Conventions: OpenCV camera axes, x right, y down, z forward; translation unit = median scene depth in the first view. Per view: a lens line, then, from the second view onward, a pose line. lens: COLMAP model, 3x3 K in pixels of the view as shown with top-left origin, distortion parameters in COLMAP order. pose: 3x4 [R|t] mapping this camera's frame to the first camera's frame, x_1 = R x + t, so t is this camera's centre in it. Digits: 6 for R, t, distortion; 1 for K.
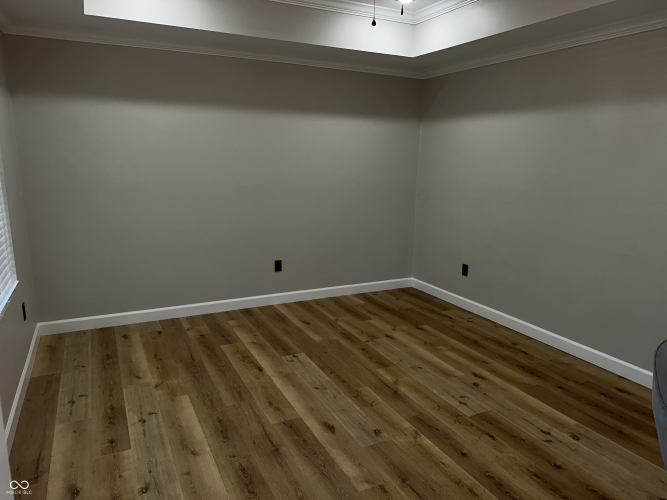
lens RADIAL K [[478.8, 0, 332.6], [0, 478.8, 251.0], [0, 0, 1]] dist [0.029774, -0.040286]
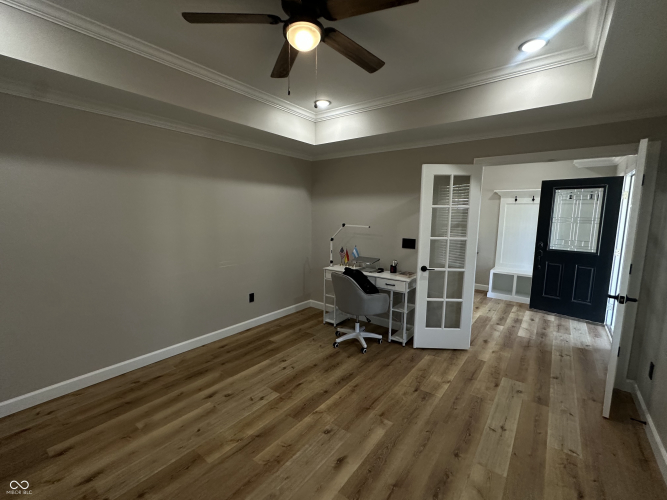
lens RADIAL K [[289.9, 0, 333.9], [0, 289.9, 248.7], [0, 0, 1]] dist [0.003220, 0.000002]
pose [[-0.438461, -0.137609, 0.888153, -0.460135], [0.151318, 0.962799, 0.223877, -0.226152], [-0.885920, 0.232555, -0.401327, 1.018755]]
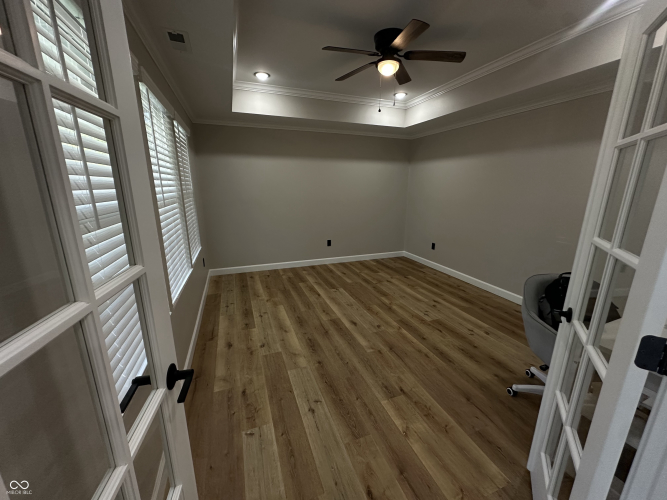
lens RADIAL K [[273.8, 0, 333.2], [0, 273.8, 247.0], [0, 0, 1]] dist [-0.002905, 0.000549]
pose [[0.994350, 0.009102, -0.105759, 0.021527], [-0.006391, 0.999643, 0.025947, 0.027812], [0.105957, -0.025124, 0.994053, -0.085888]]
